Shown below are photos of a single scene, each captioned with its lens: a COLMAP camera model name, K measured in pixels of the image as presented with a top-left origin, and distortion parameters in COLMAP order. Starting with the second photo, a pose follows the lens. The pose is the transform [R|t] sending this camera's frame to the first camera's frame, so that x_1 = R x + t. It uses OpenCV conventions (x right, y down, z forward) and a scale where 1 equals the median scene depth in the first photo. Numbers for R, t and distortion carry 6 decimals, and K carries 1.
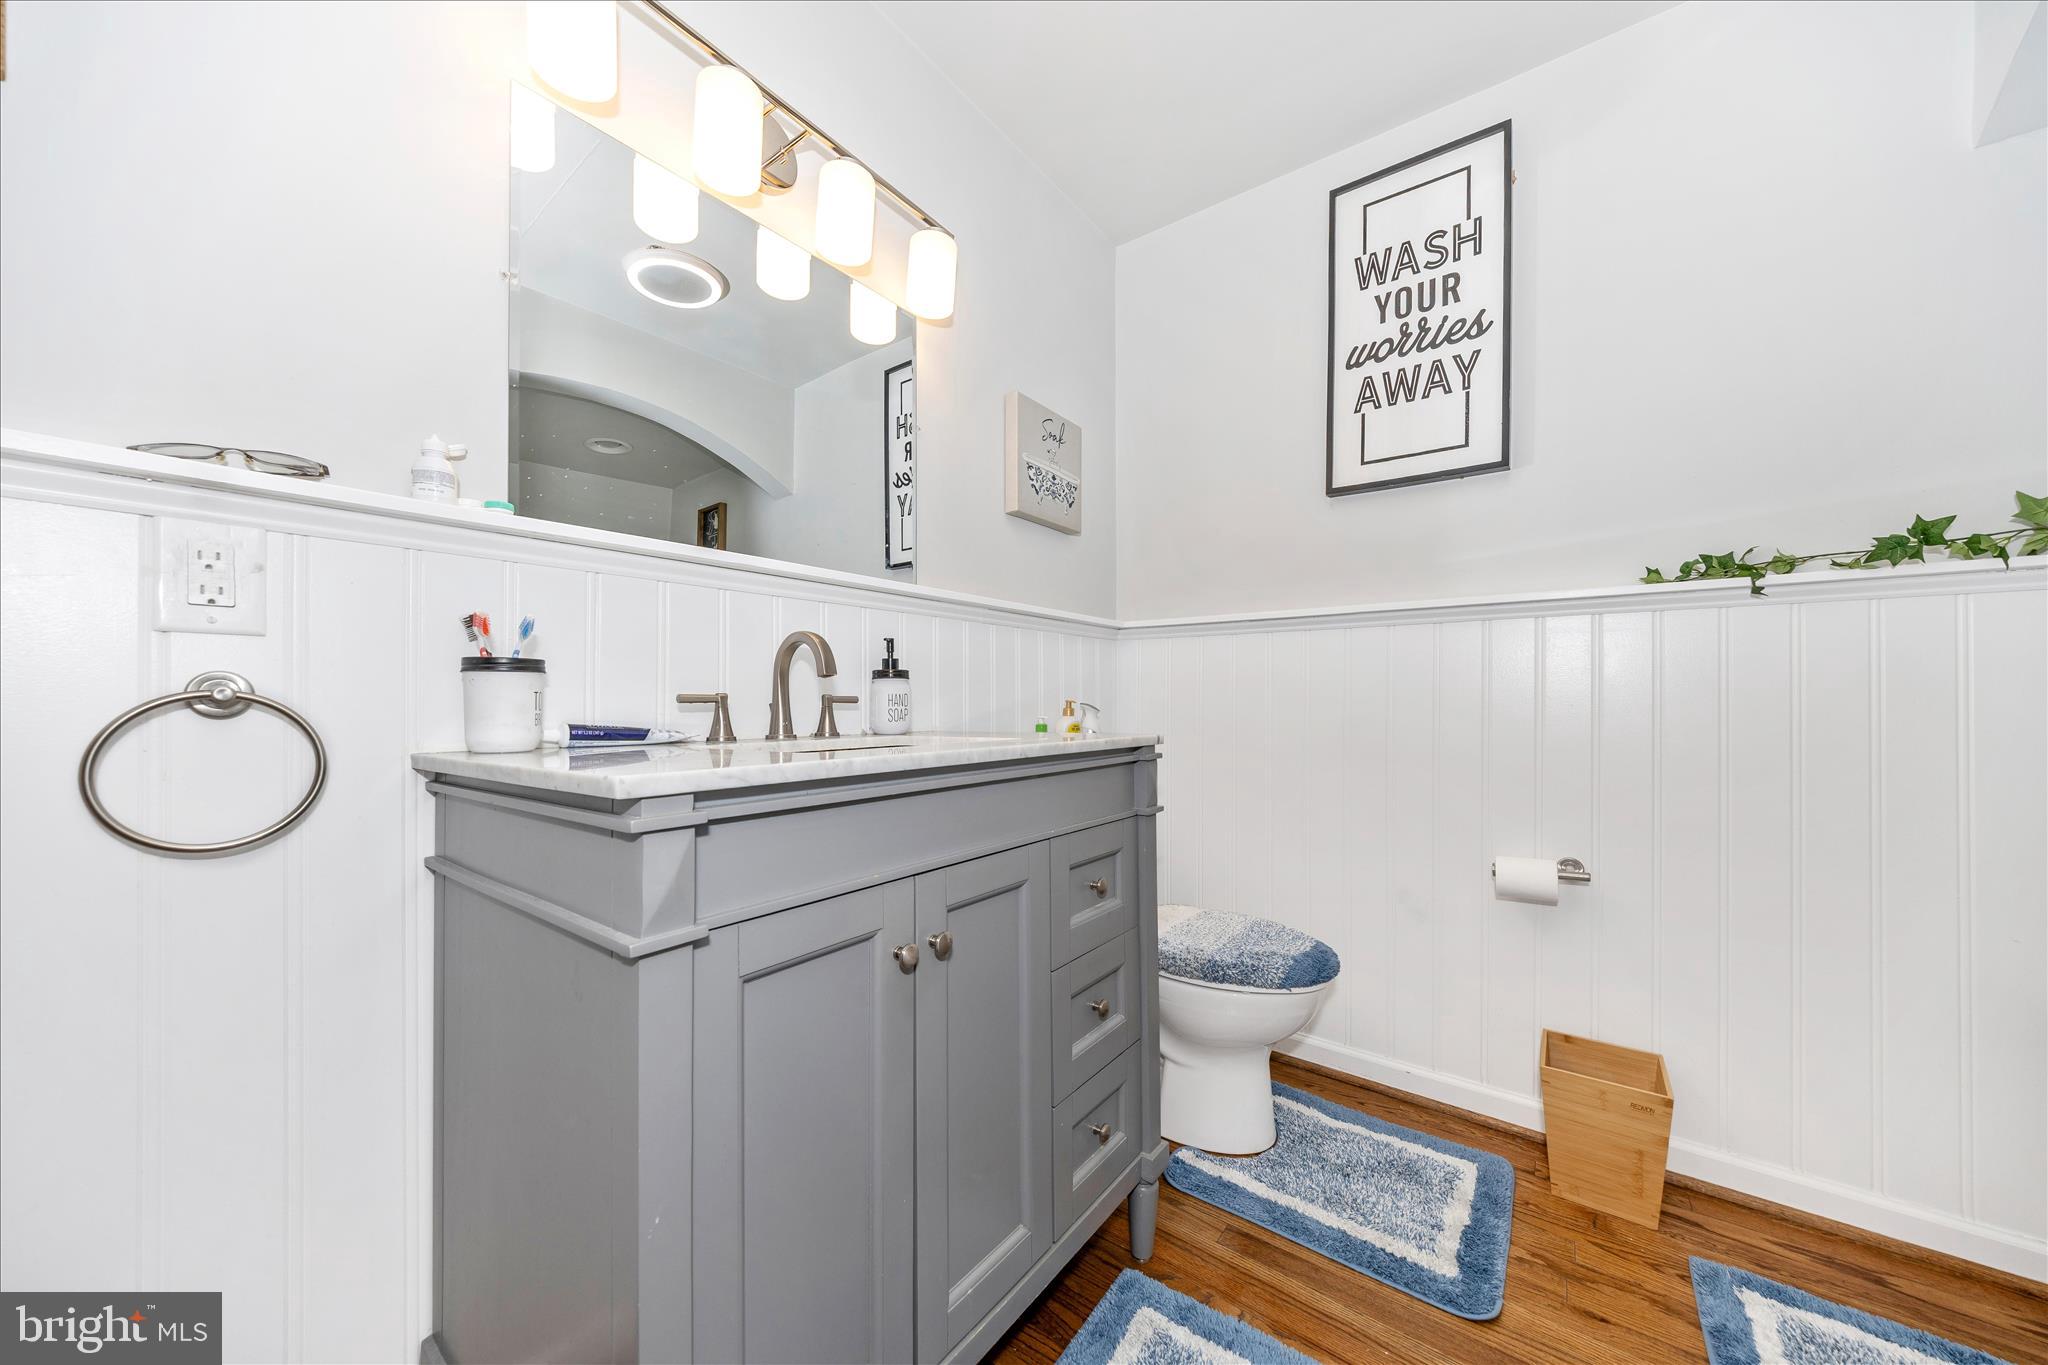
lens RADIAL K [[714.5, 0, 1008.2], [0, 714.5, 695.3], [0, 0, 1]] dist [-0.000080, -0.000020]
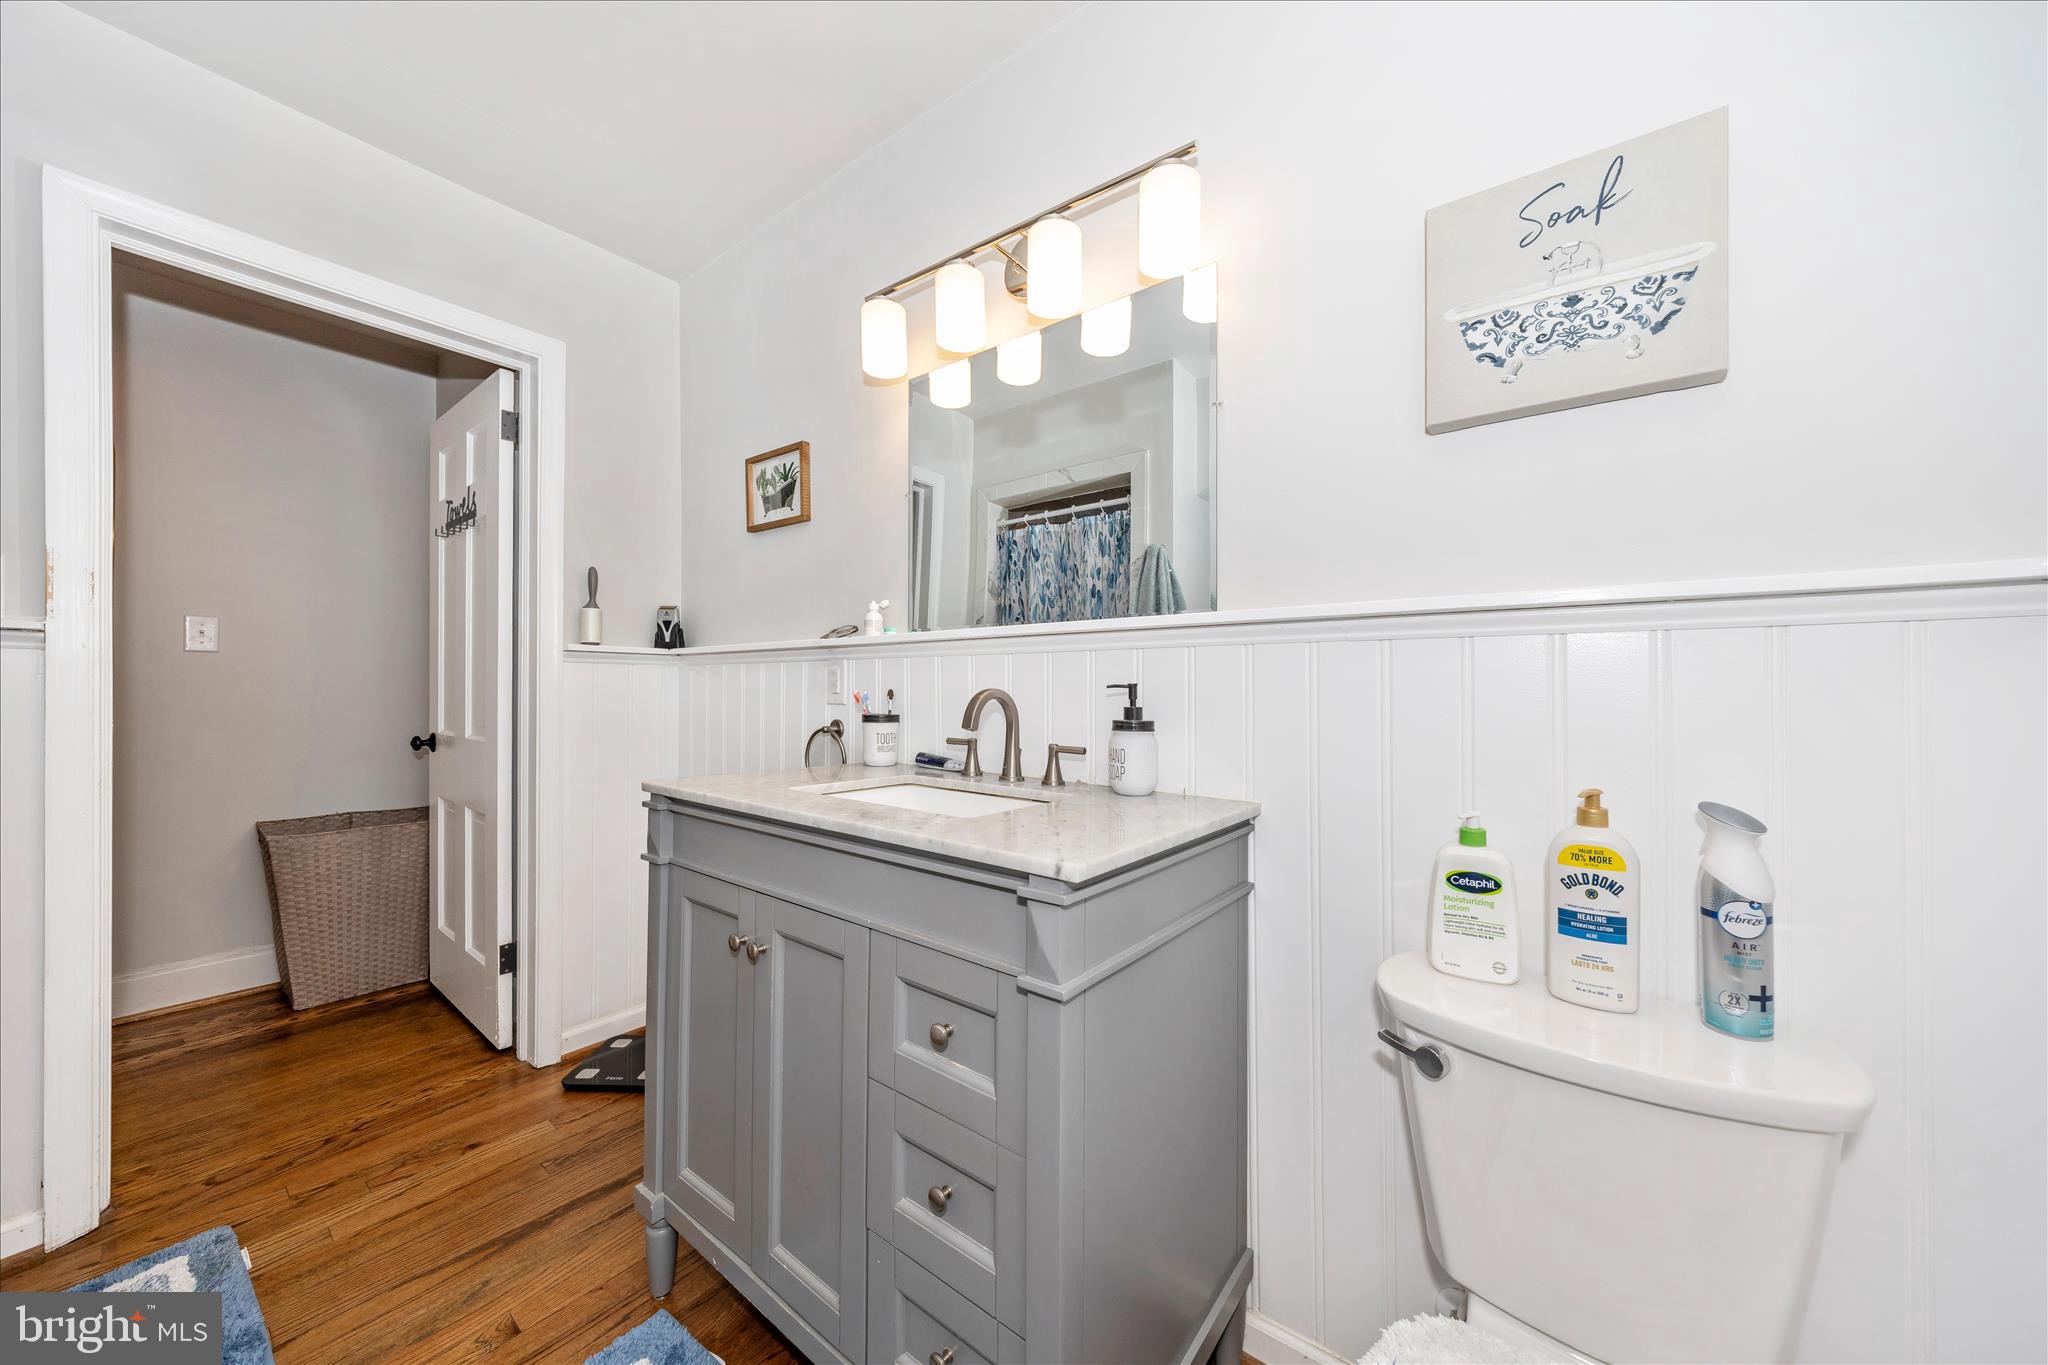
lens RADIAL K [[714.5, 0, 1008.2], [0, 714.5, 695.3], [0, 0, 1]] dist [-0.000080, -0.000020]
pose [[-0.025582, 0.019103, -0.999490, 0.716978], [0.005911, 0.999803, 0.018958, -0.083782], [0.999655, -0.005423, -0.025689, 0.870070]]
